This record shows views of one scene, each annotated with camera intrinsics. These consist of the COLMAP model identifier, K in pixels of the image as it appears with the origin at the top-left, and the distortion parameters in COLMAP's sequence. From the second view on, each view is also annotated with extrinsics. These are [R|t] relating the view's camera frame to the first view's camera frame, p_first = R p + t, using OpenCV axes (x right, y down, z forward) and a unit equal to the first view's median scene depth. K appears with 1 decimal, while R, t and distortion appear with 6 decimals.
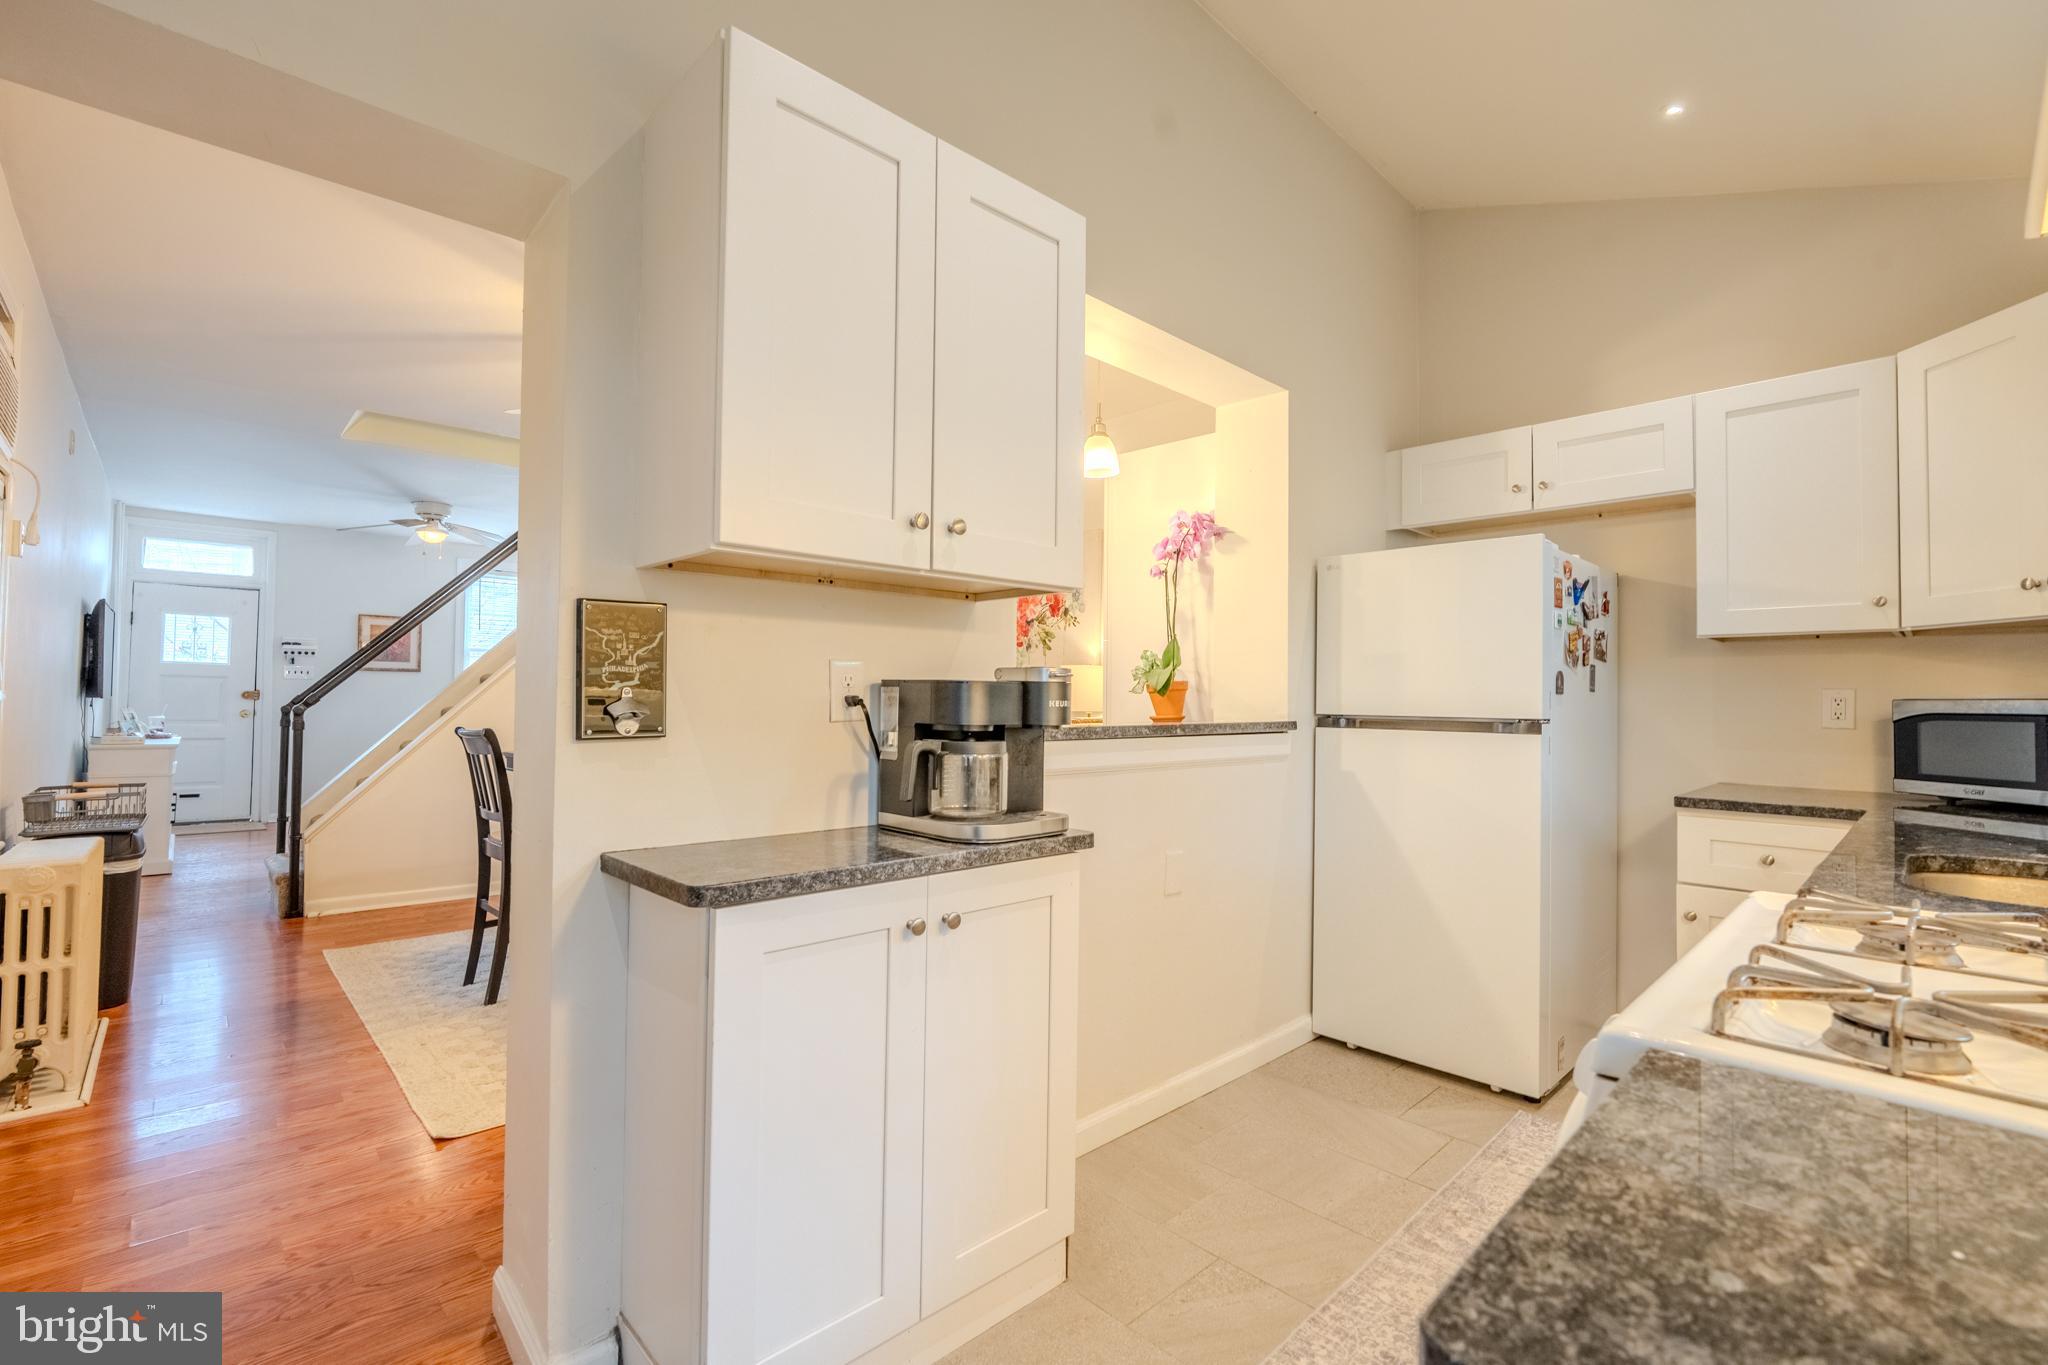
lens RADIAL K [[894.1, 0, 1010.5], [0, 894.1, 676.7], [0, 0, 1]] dist [0.004424, -0.000330]
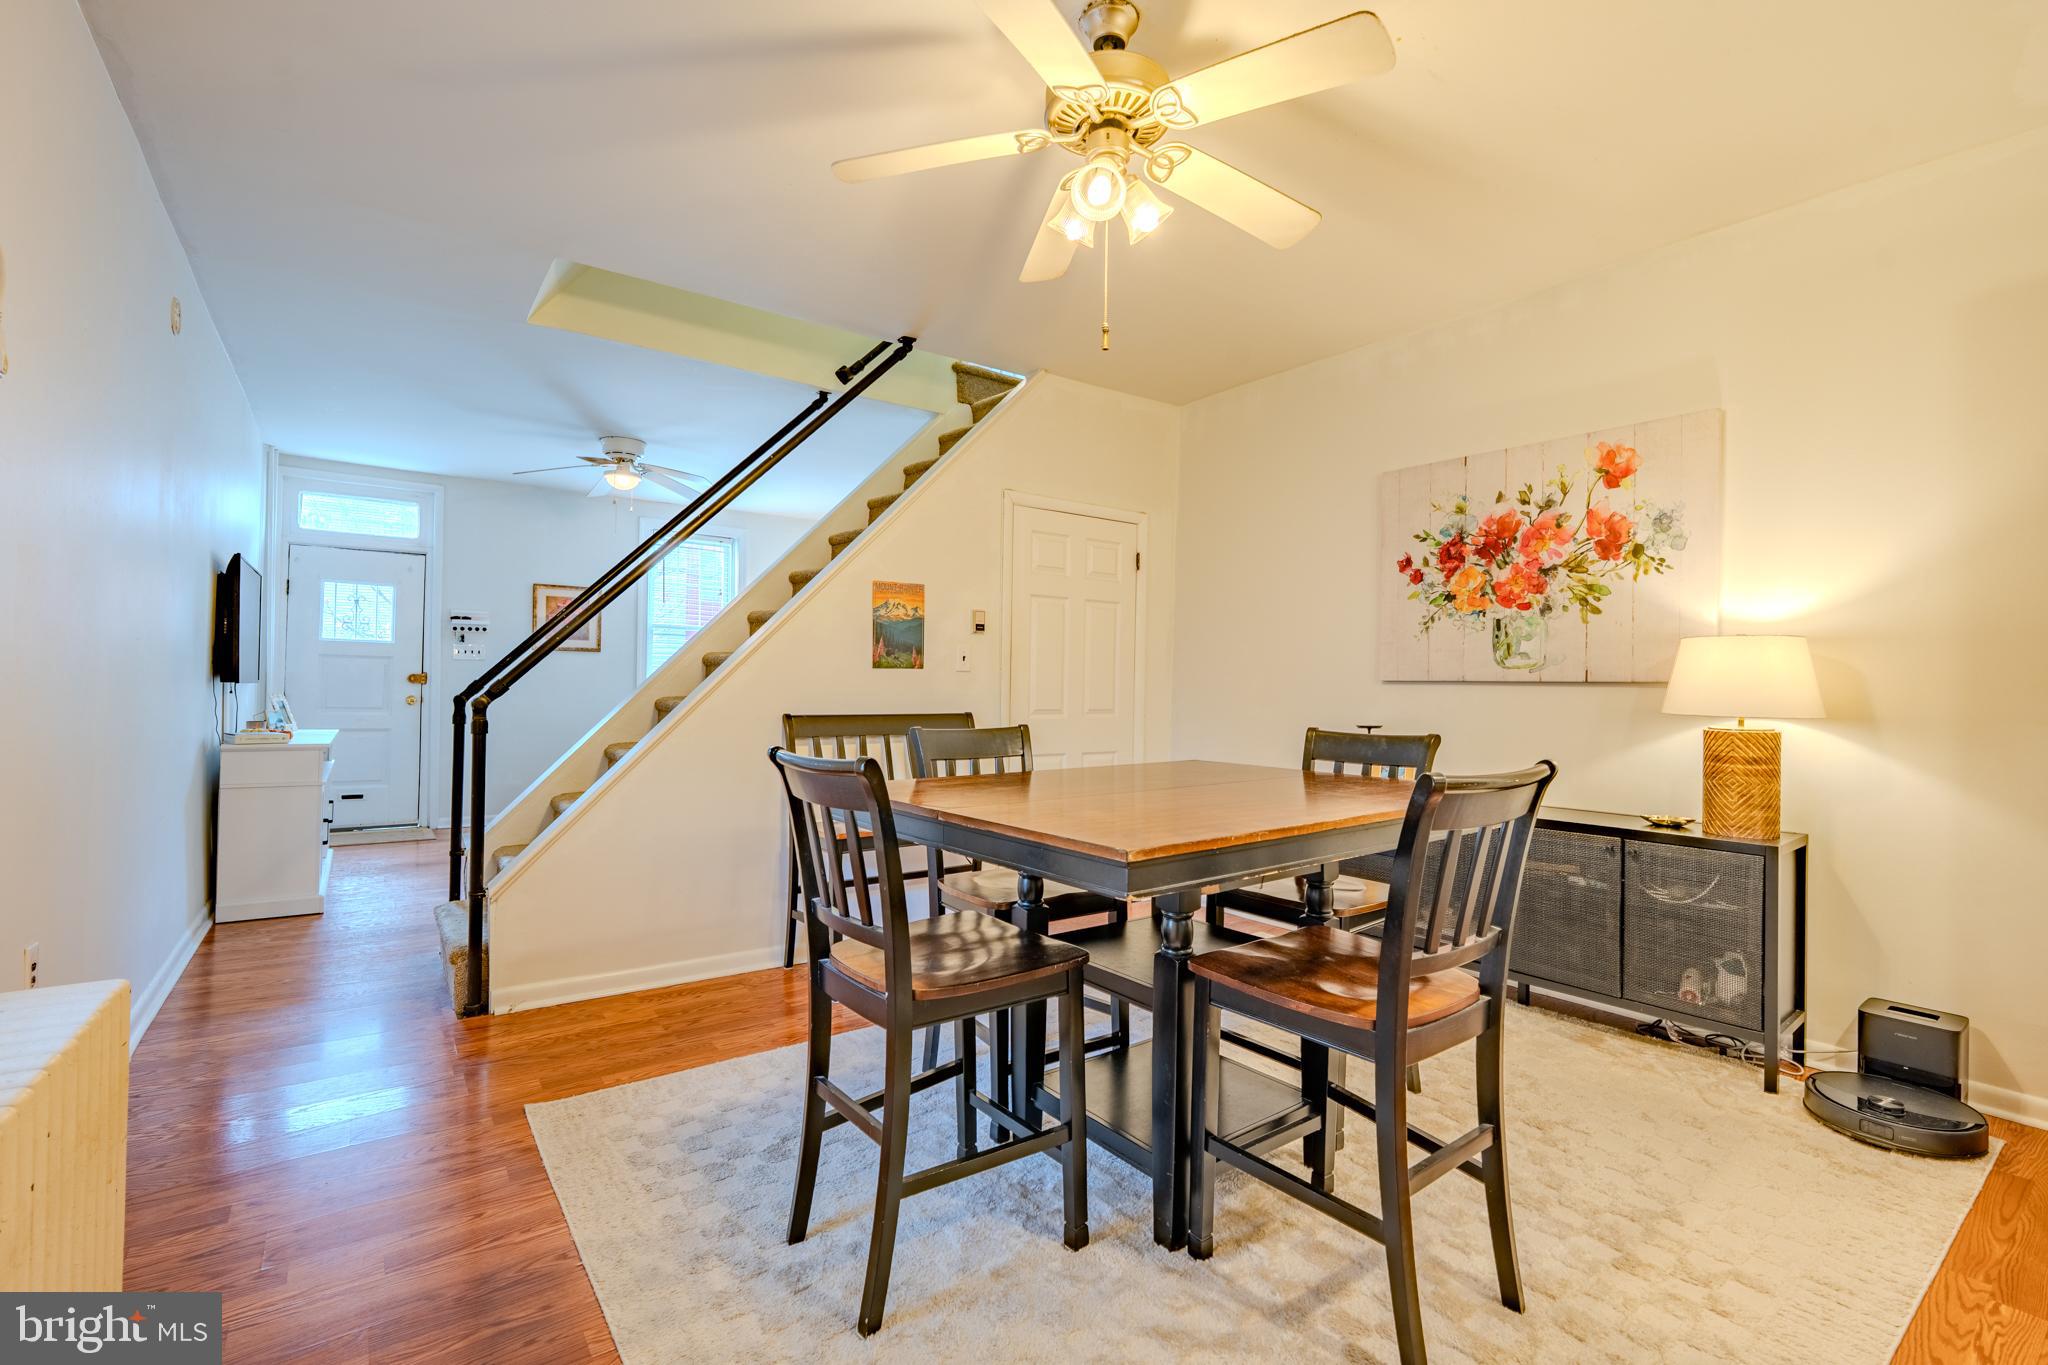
lens RADIAL K [[894.1, 0, 1018.7], [0, 894.1, 679.2], [0, 0, 1]] dist [0.004424, -0.000330]
pose [[0.993458, 0.005342, -0.114073, -0.274811], [-0.003193, 0.999814, 0.019011, 0.004565], [0.114154, -0.018522, 0.993290, 0.330393]]
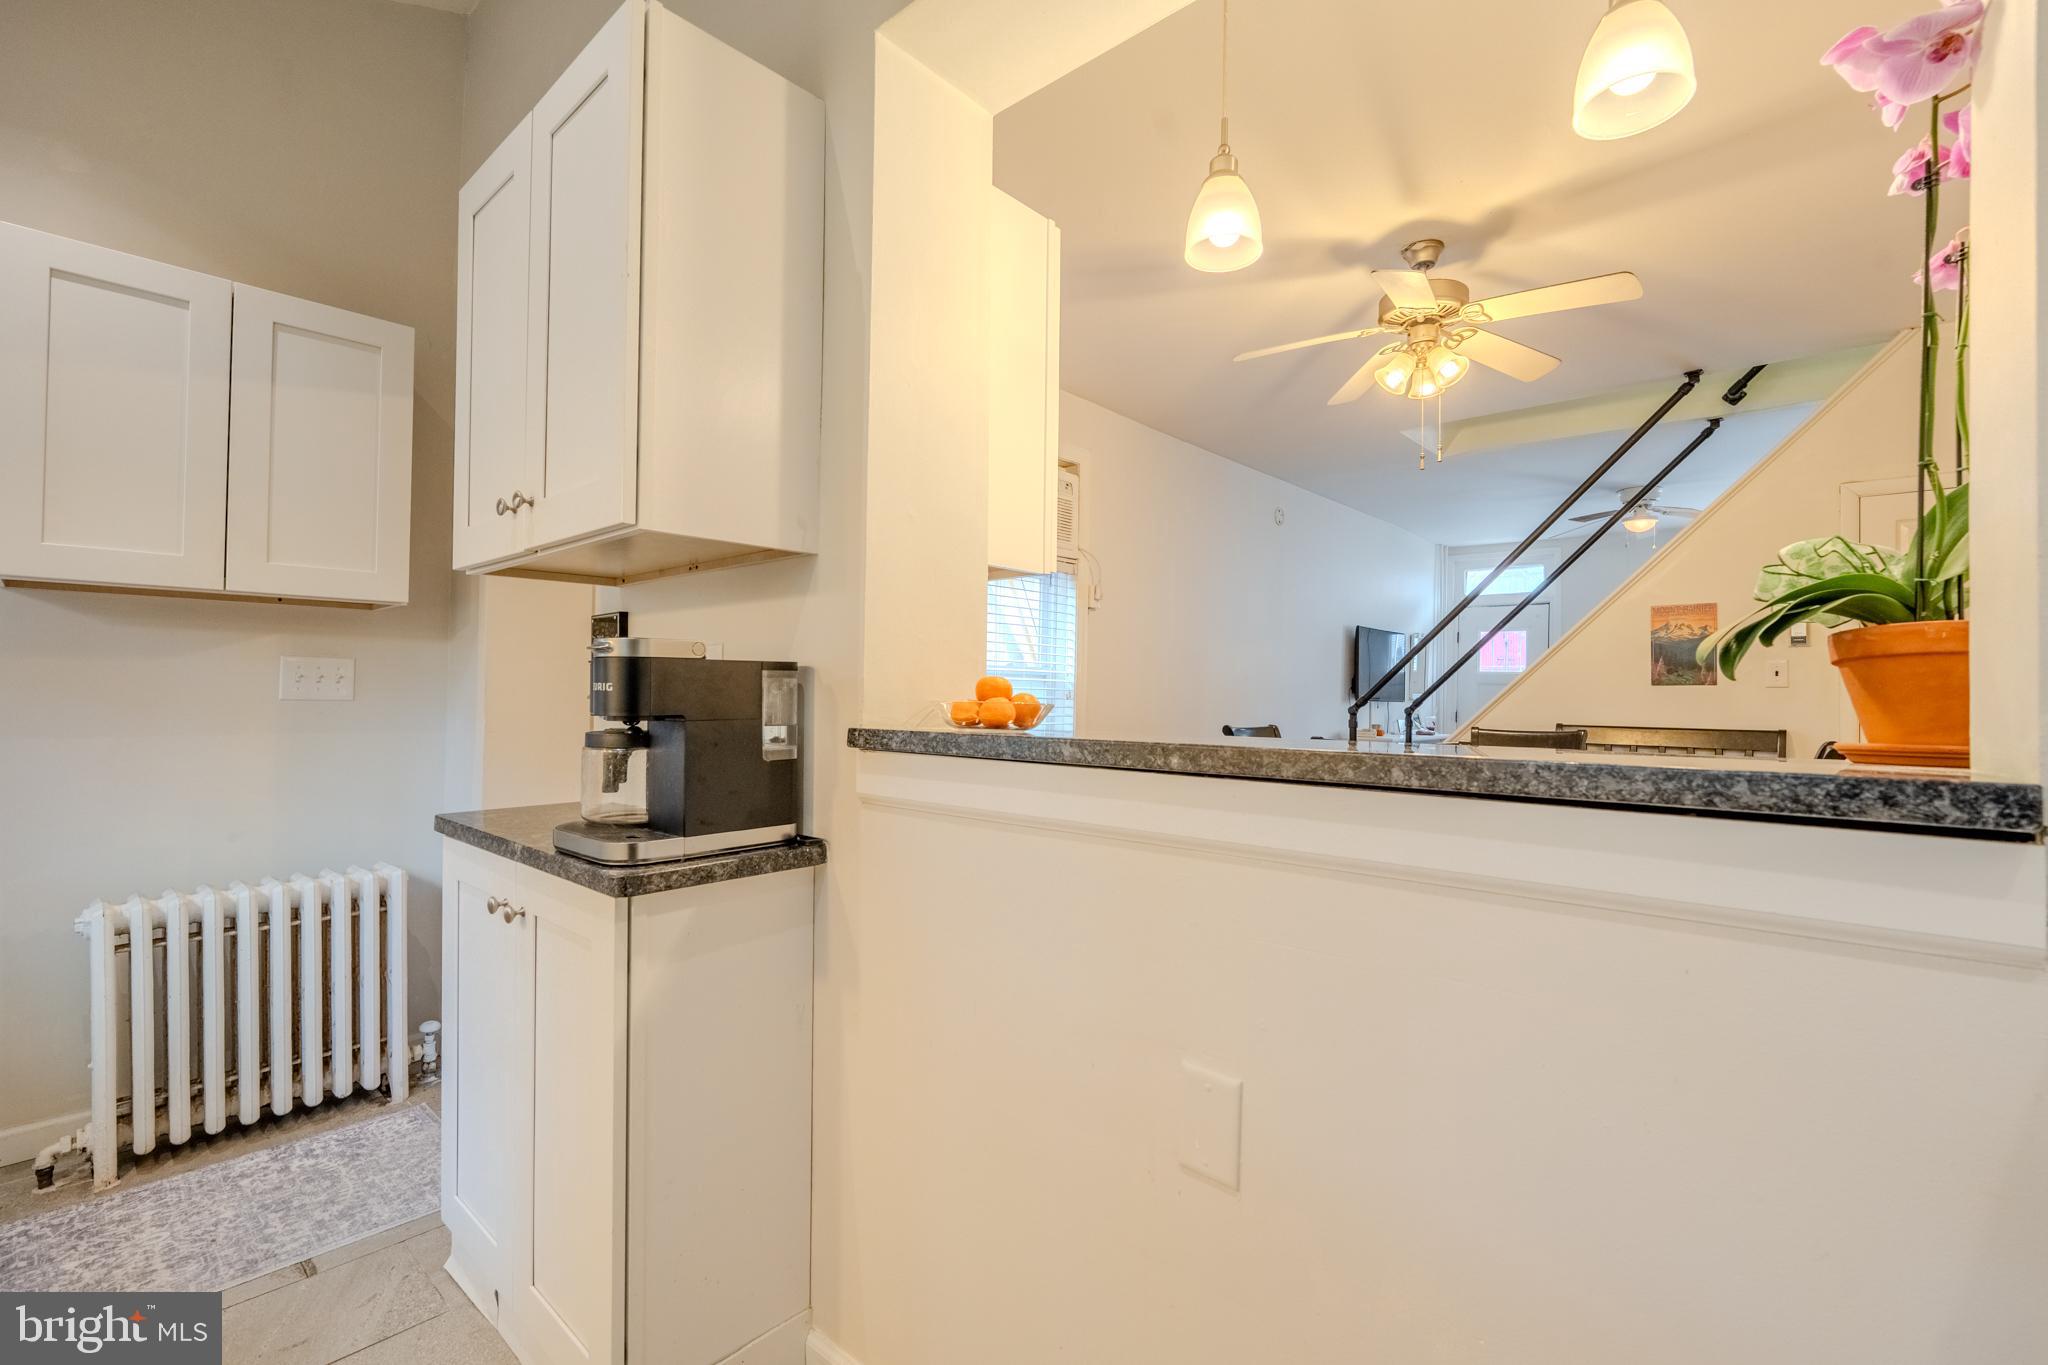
lens RADIAL K [[894.1, 0, 1027.7], [0, 894.1, 690.5], [0, 0, 1]] dist [0.004424, -0.000330]
pose [[0.085513, -0.001111, -0.996336, 0.298406], [0.001295, 0.999999, -0.001004, 0.014936], [0.996336, -0.001204, 0.085515, 0.419943]]
